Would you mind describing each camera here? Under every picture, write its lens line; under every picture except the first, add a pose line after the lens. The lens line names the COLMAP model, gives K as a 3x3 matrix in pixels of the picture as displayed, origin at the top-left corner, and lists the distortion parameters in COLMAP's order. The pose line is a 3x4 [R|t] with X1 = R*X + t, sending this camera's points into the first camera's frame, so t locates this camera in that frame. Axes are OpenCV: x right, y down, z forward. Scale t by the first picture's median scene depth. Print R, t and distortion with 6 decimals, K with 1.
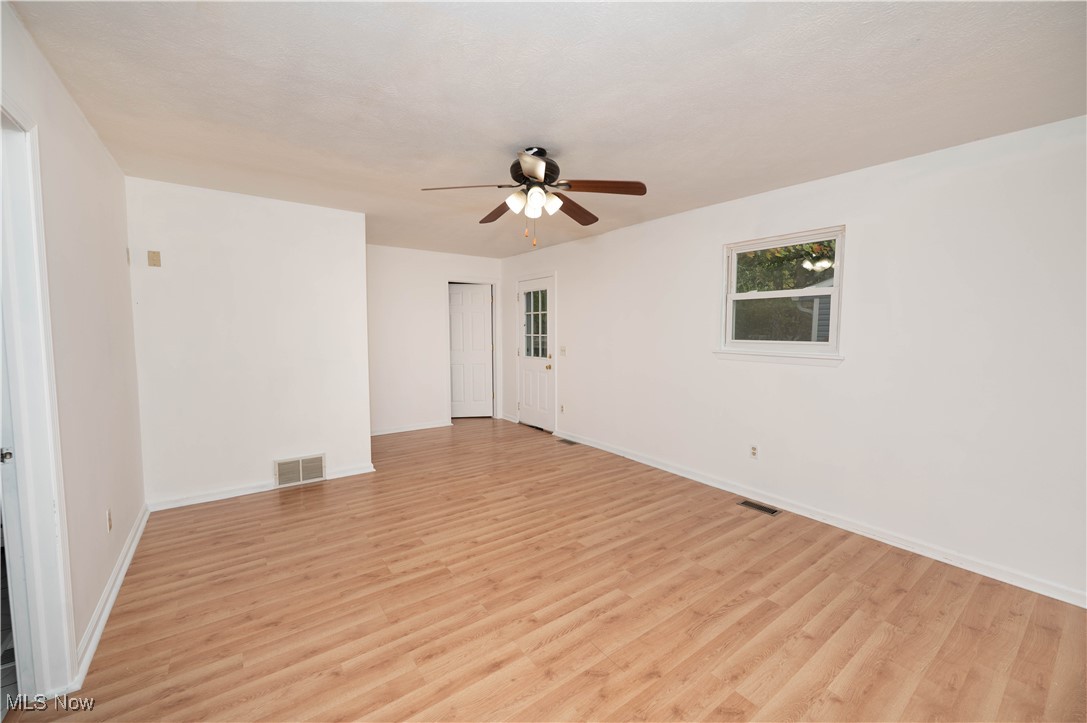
lens RADIAL K [[432.4, 0, 547.2], [0, 432.4, 352.7], [0, 0, 1]] dist [-0.000800, 0.000599]
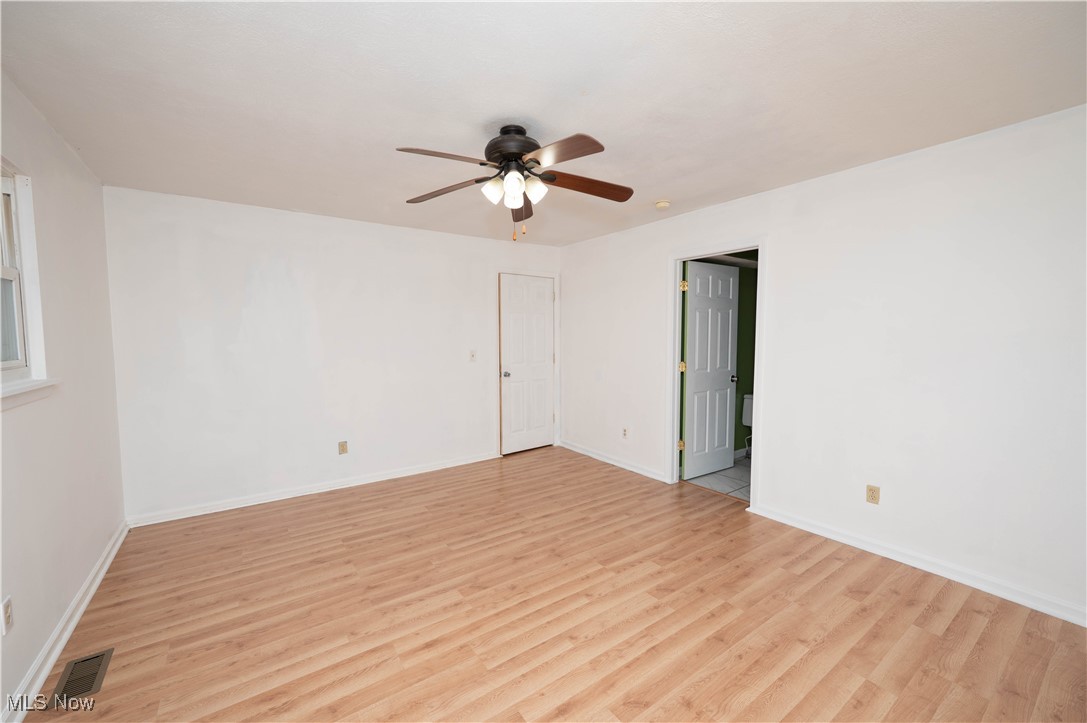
lens RADIAL K [[432.4, 0, 546.2], [0, 432.4, 362.3], [0, 0, 1]] dist [-0.000800, 0.000599]
pose [[-0.999708, -0.002273, 0.024065, -0.102510], [0.000743, 0.992209, 0.124586, -0.102394], [-0.024161, 0.124567, -0.991917, 1.707353]]
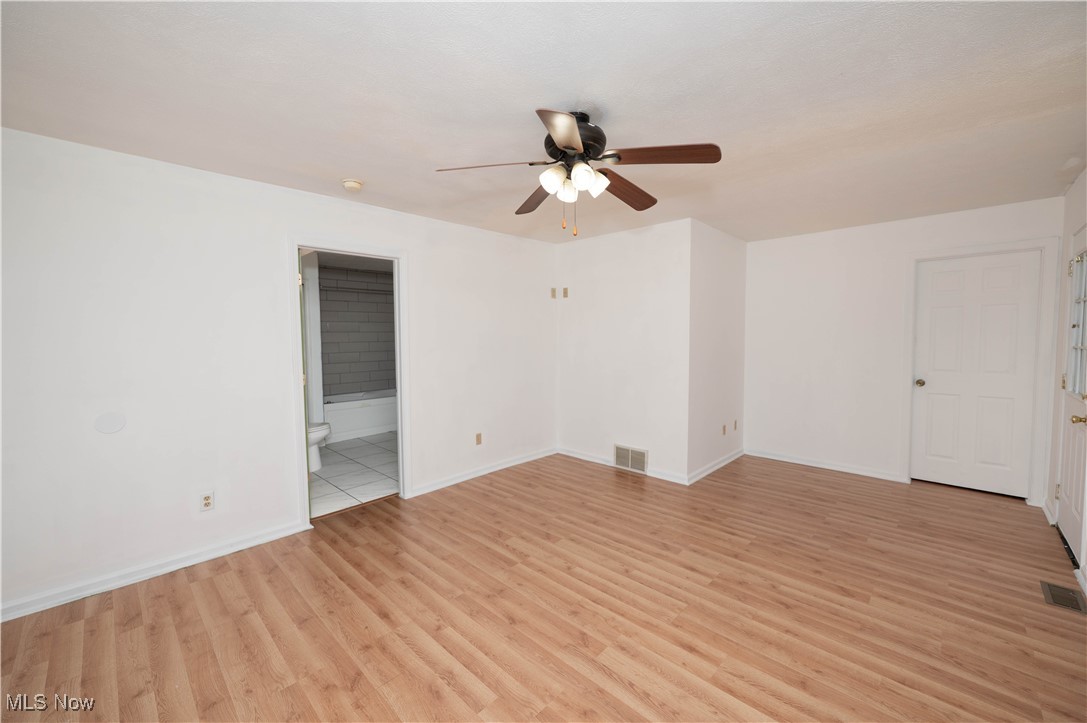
lens RADIAL K [[432.4, 0, 540.6], [0, 432.4, 361.9], [0, 0, 1]] dist [-0.000800, 0.000599]
pose [[0.159294, 0.056812, -0.985595, 0.689105], [-0.045761, 0.997695, 0.050114, -0.045599], [0.986170, 0.037119, 0.161527, 0.747348]]
